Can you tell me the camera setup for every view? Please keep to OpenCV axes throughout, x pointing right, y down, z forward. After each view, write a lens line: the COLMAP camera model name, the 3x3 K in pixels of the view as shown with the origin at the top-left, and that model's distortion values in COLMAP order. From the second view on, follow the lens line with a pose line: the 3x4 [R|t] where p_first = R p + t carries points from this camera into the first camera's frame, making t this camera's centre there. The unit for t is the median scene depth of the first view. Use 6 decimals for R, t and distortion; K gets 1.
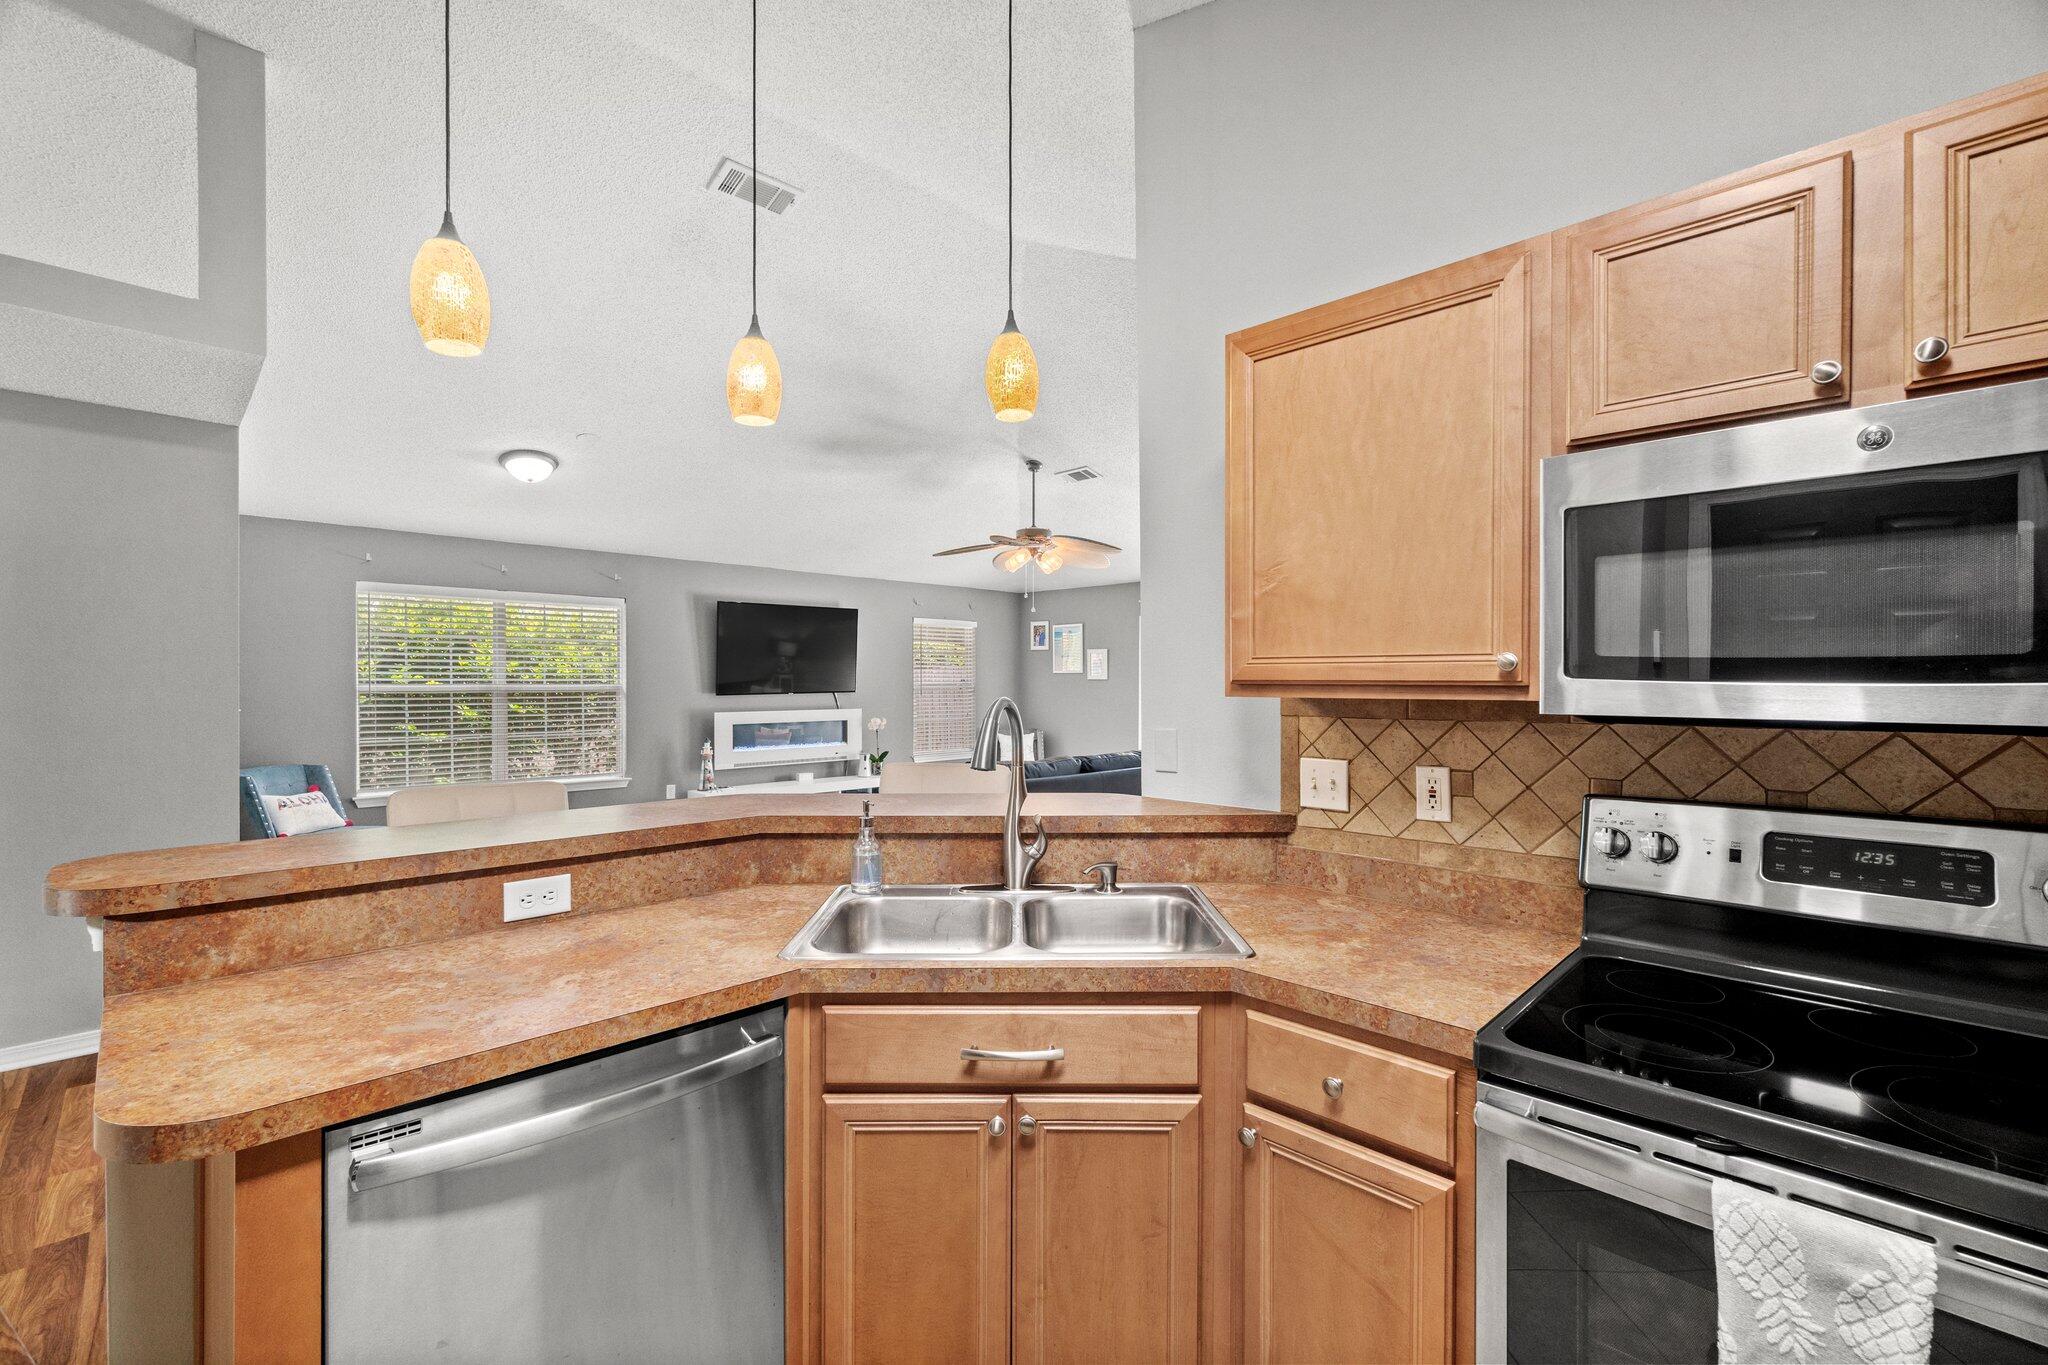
lens RADIAL K [[876.7, 0, 1023.4], [0, 876.7, 686.2], [0, 0, 1]] dist [-0.006907, 0.001036]
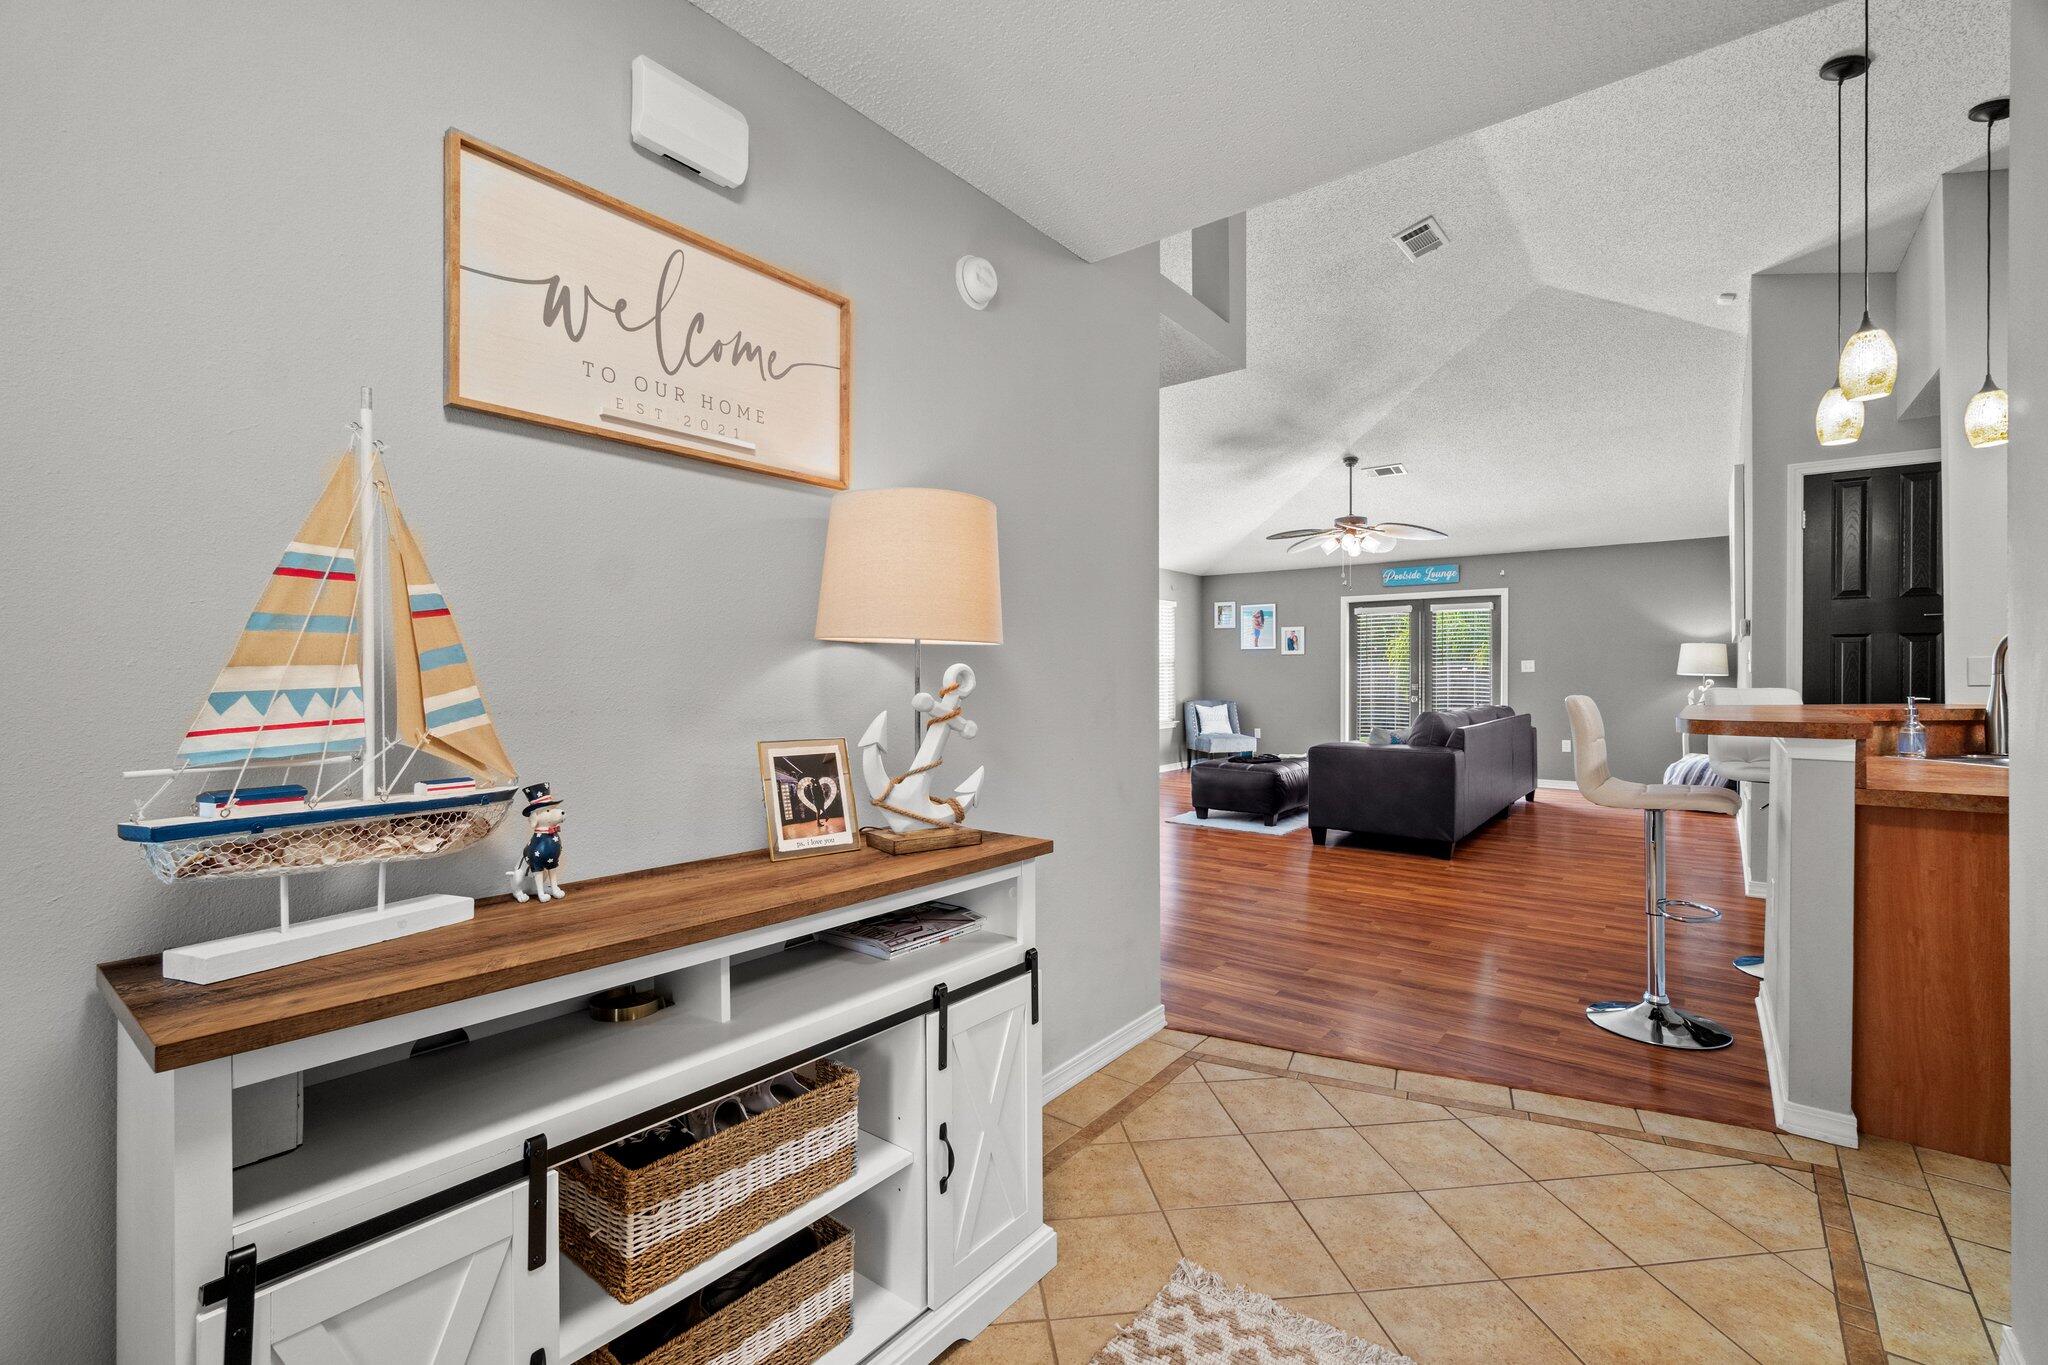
lens RADIAL K [[891.7, 0, 1032.1], [0, 891.7, 676.2], [0, 0, 1]] dist [-0.001134, 0.000077]
pose [[0.991576, -0.001923, 0.129509, -2.525786], [0.001996, 0.999998, -0.000432, 0.125622], [-0.129508, 0.000686, 0.991578, -0.426241]]
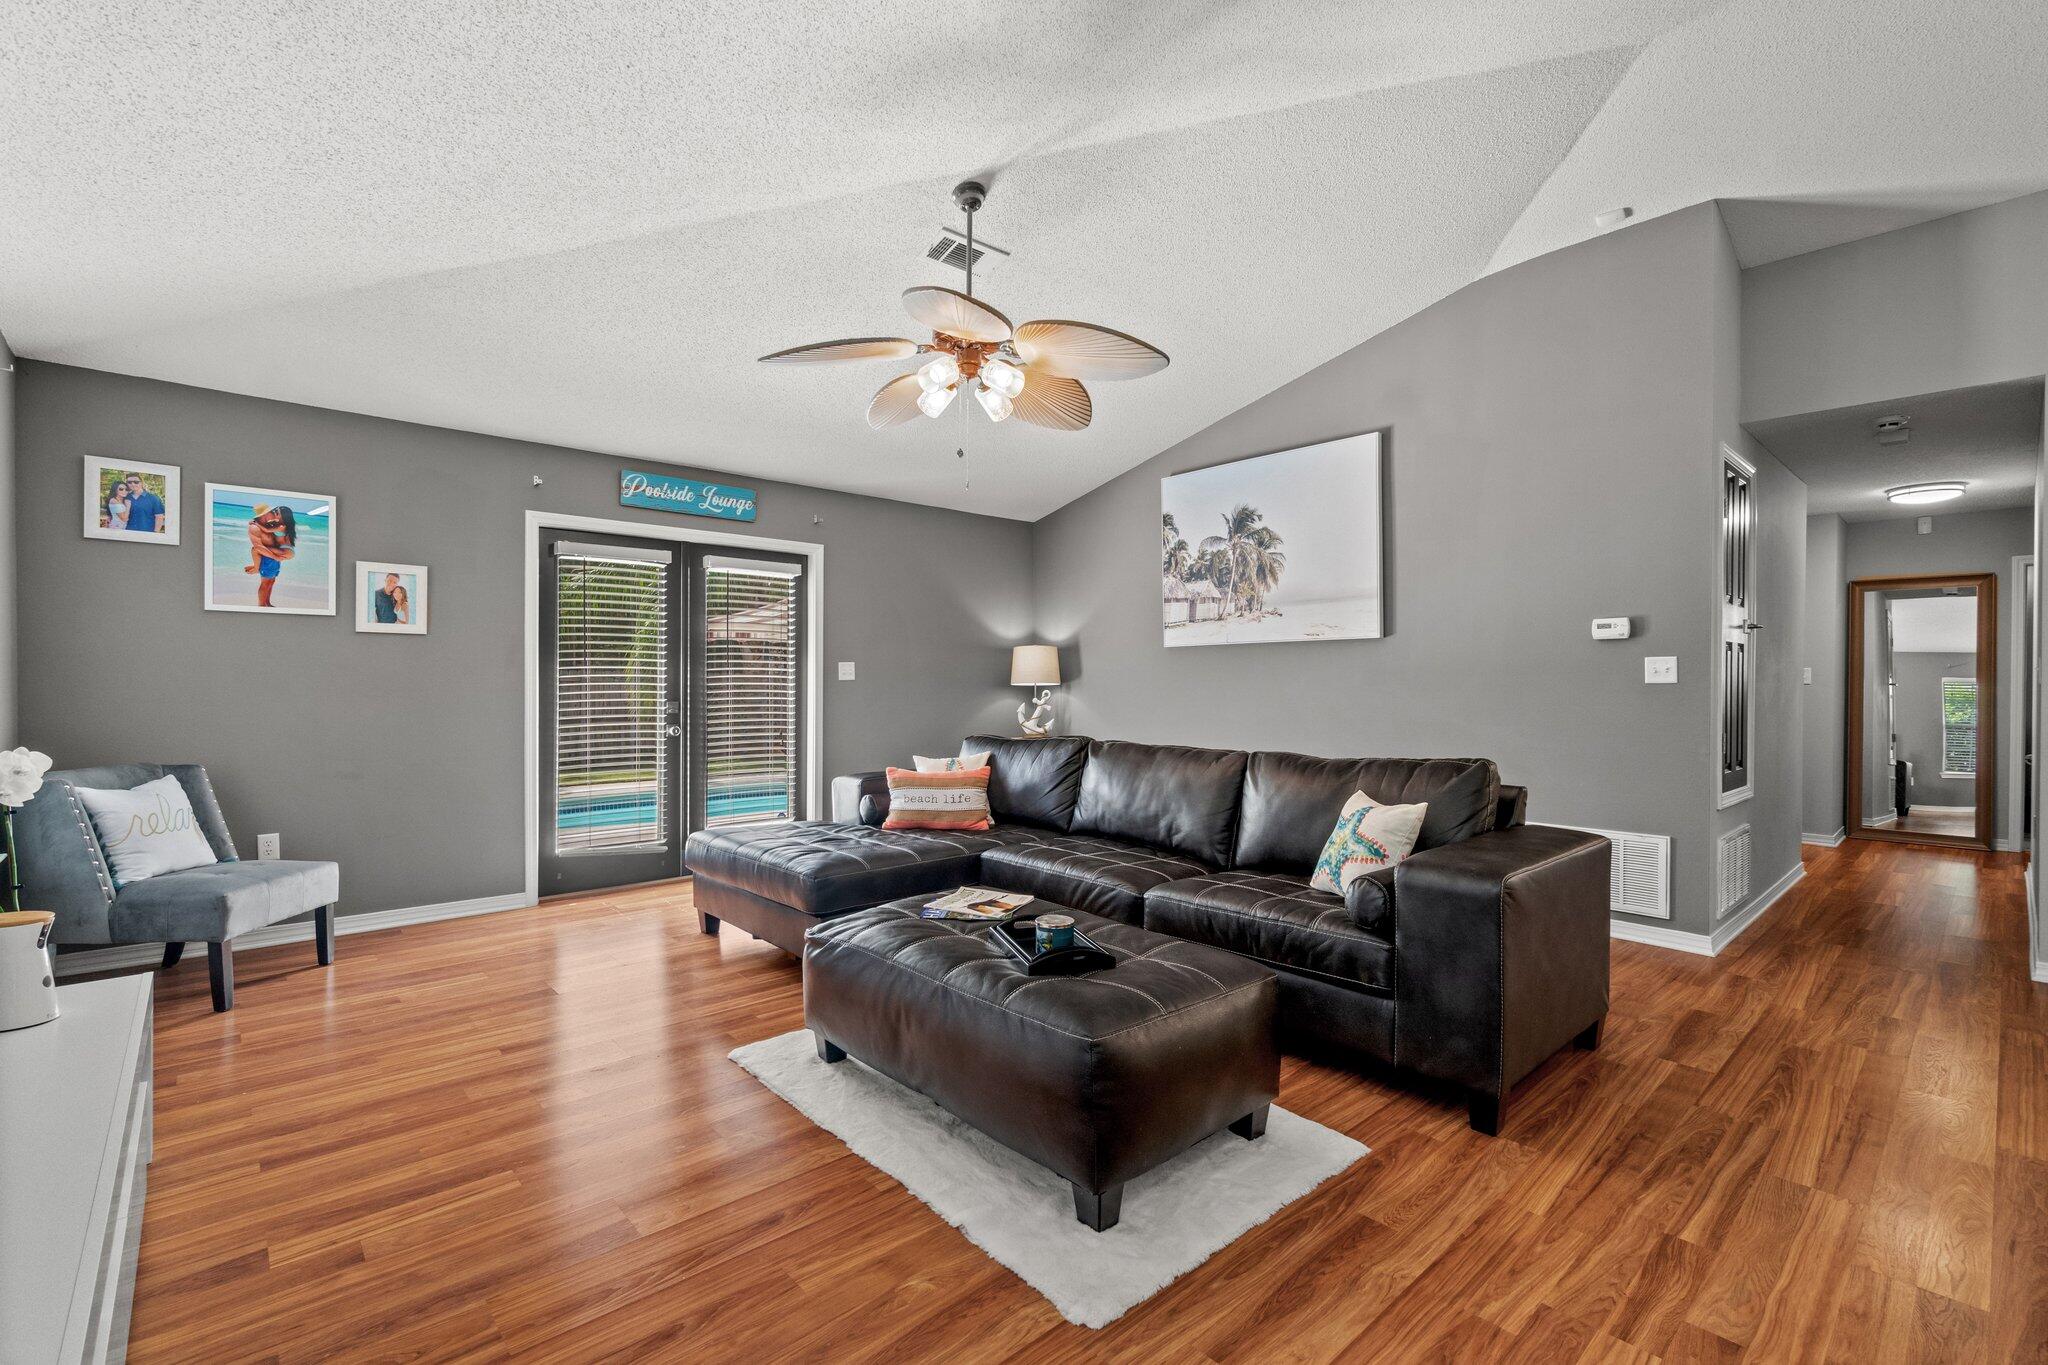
lens RADIAL K [[907.3, 0, 1030.7], [0, 907.3, 684.7], [0, 0, 1]] dist [-0.001551, 0.000192]
pose [[0.042763, -0.003863, 0.999078, -2.324948], [0.001436, 0.999992, 0.003805, 0.107649], [-0.999084, 0.001272, 0.042768, 4.372440]]
